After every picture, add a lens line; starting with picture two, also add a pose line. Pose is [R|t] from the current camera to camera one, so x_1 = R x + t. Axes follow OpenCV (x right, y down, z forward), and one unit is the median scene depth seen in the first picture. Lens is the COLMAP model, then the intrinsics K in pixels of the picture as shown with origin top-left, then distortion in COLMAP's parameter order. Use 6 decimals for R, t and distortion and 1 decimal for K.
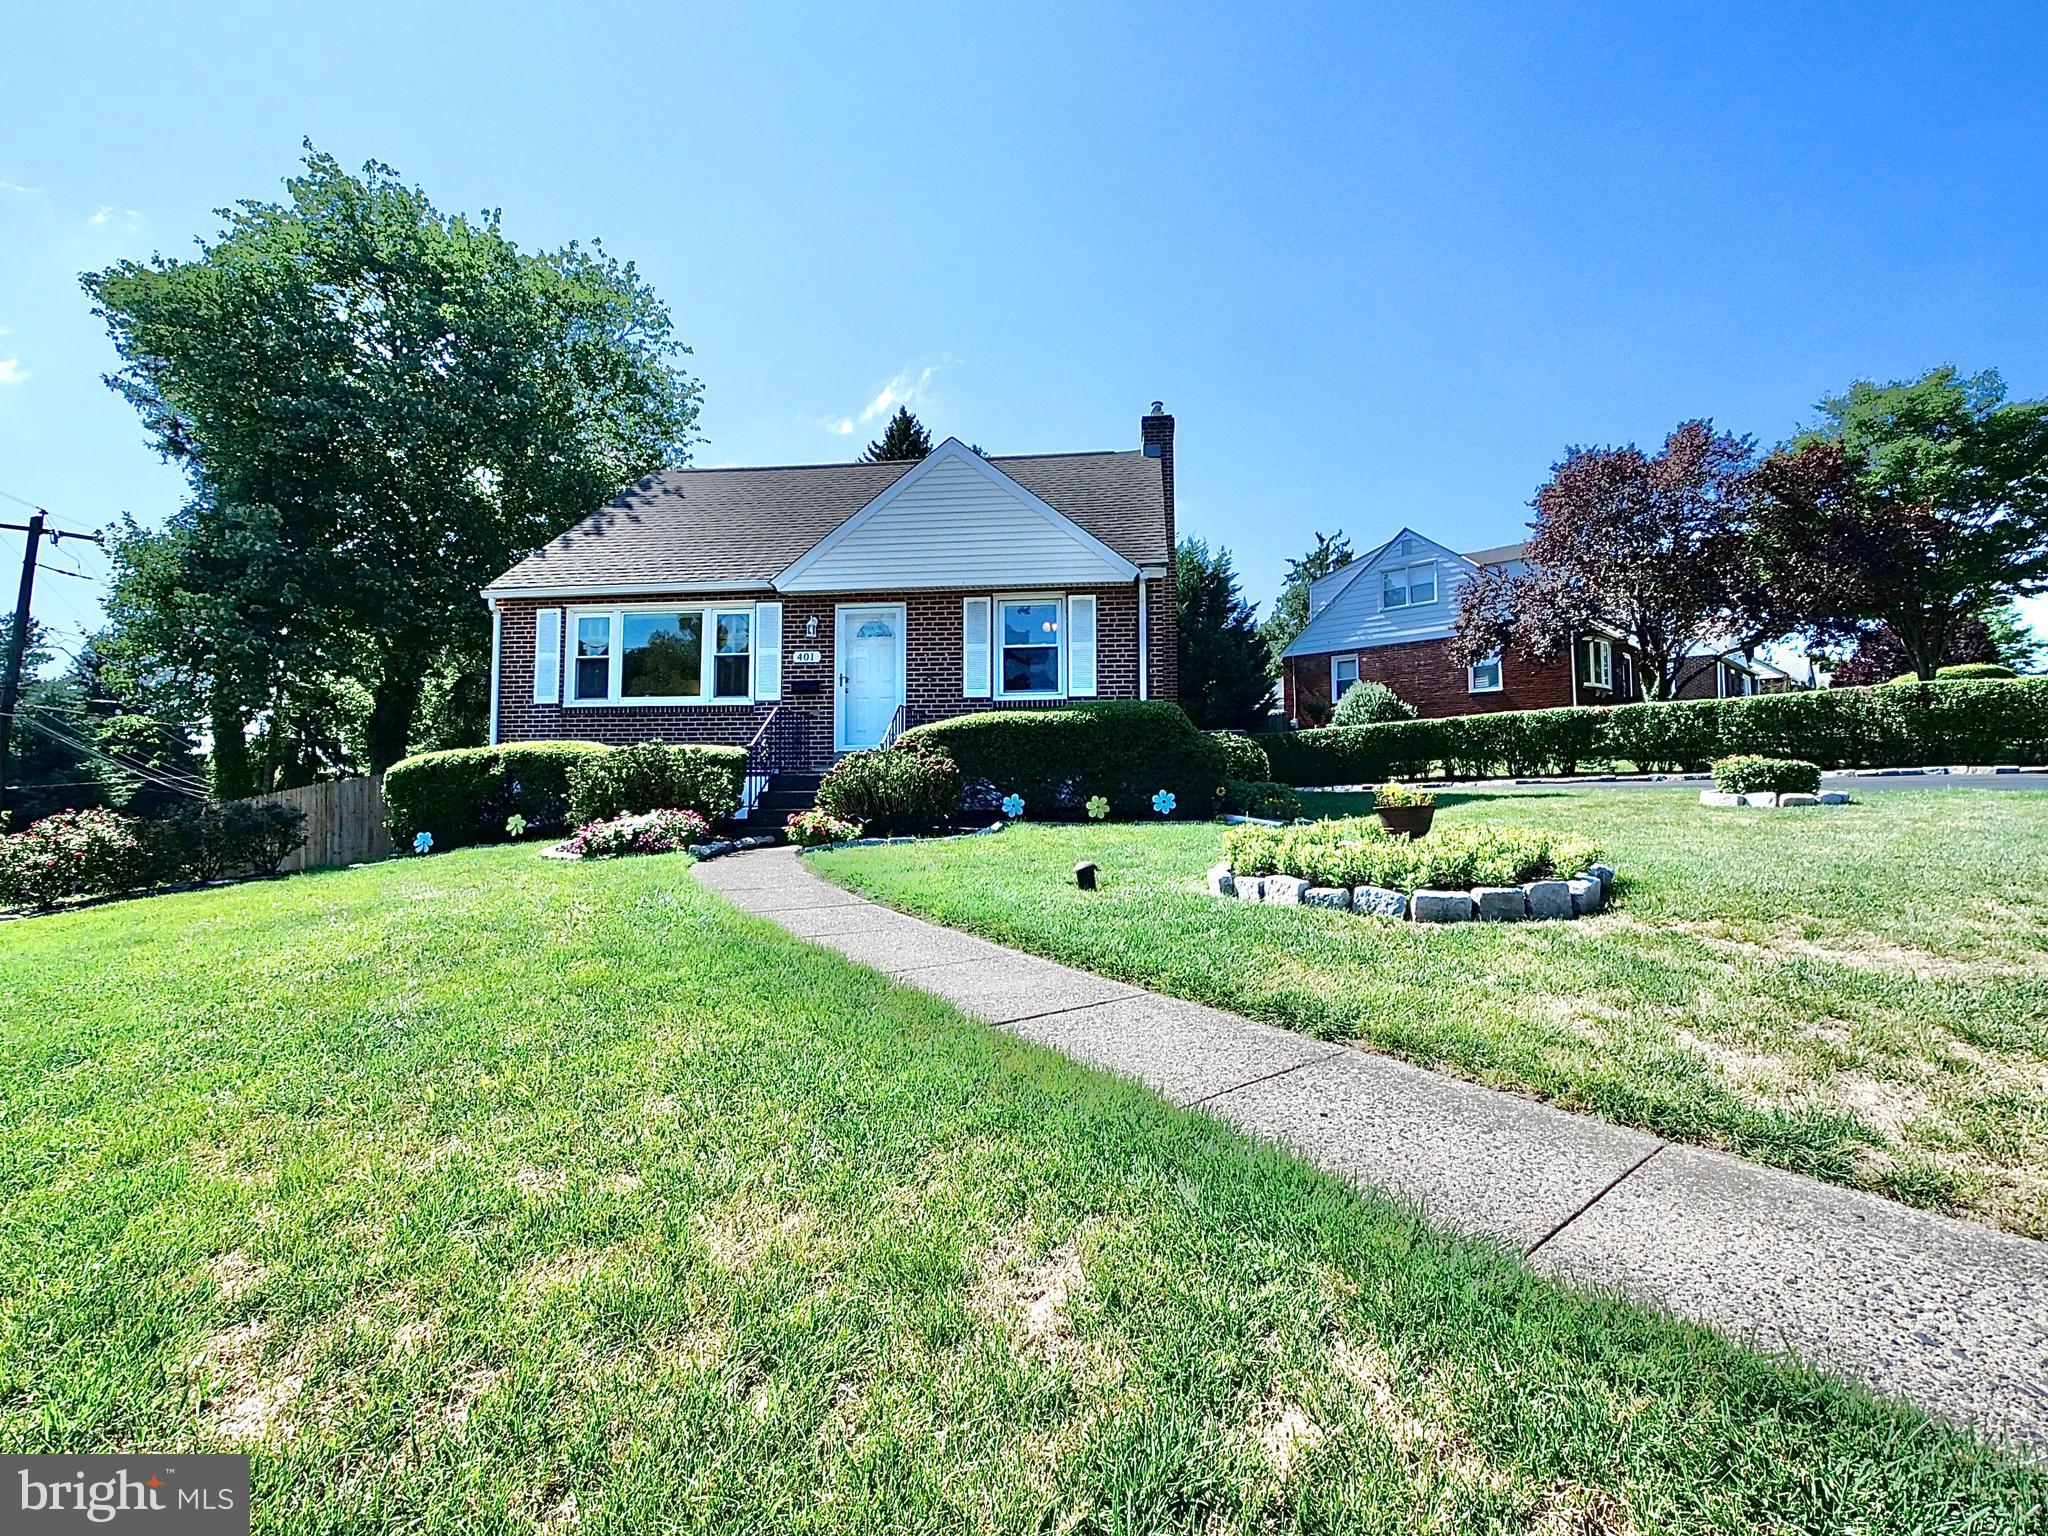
lens RADIAL K [[955.5, 0, 1032.9], [0, 955.5, 741.0], [0, 0, 1]] dist [-0.001495, 0.000106]
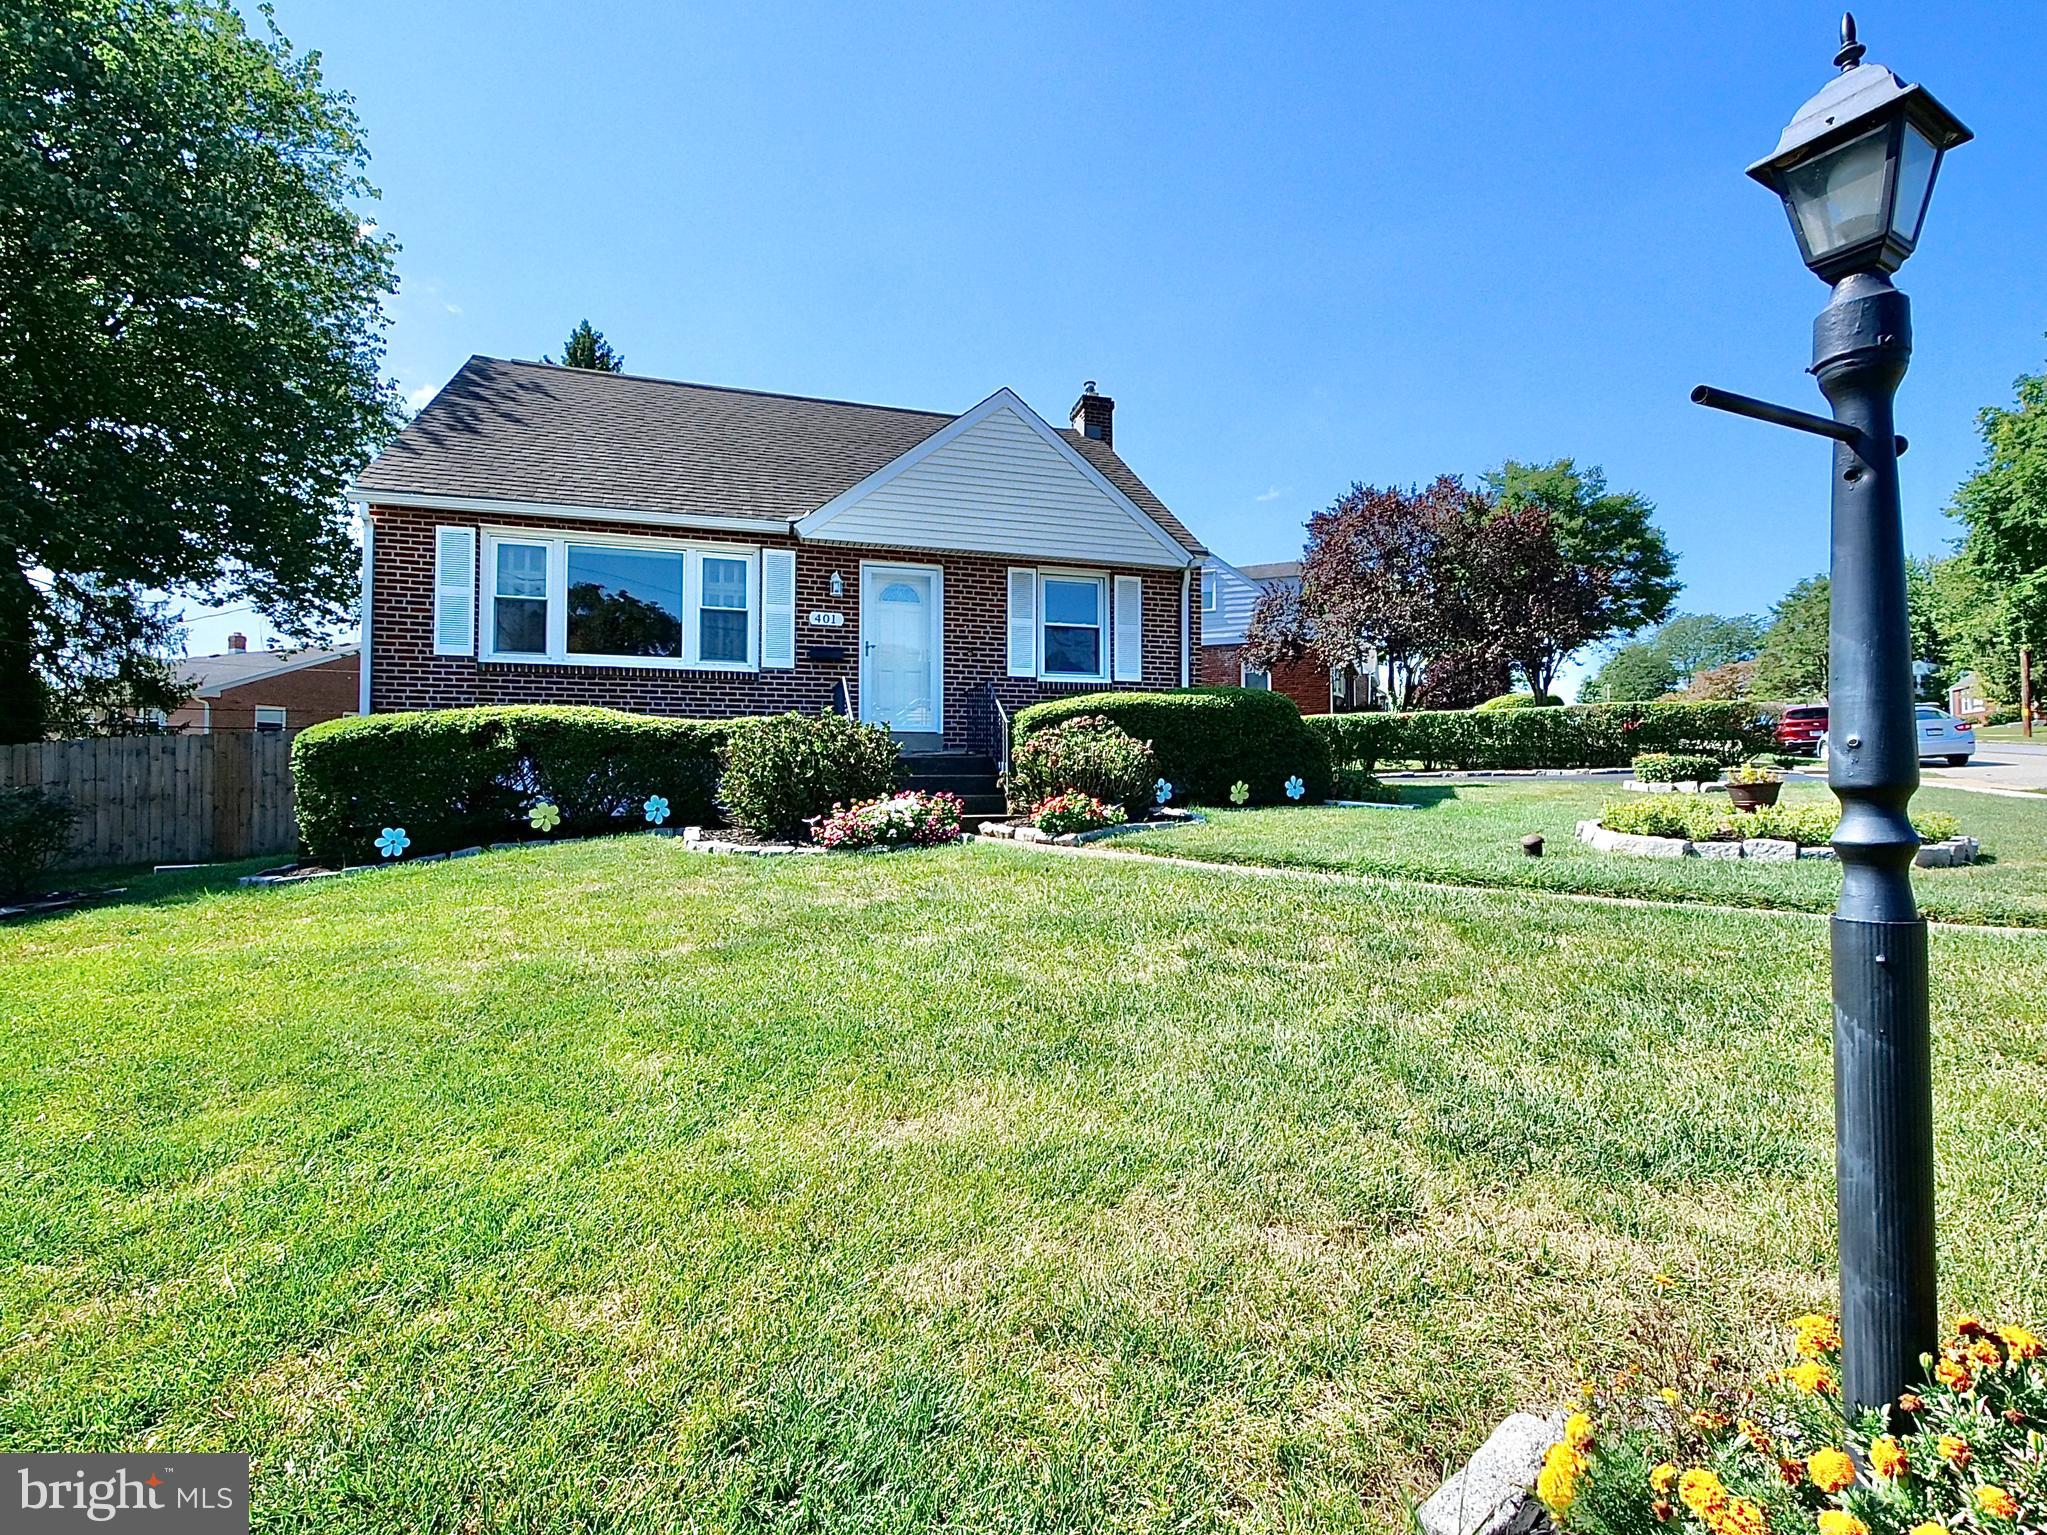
lens RADIAL K [[1012.4, 0, 1024.0], [0, 1012.4, 772.2], [0, 0, 1]] dist [-0.004844, 0.000087]
pose [[0.903755, 0.010847, 0.427912, -0.463697], [-0.024088, 0.999384, 0.025539, 0.020741], [-0.427371, -0.033389, 0.903460, 0.112641]]
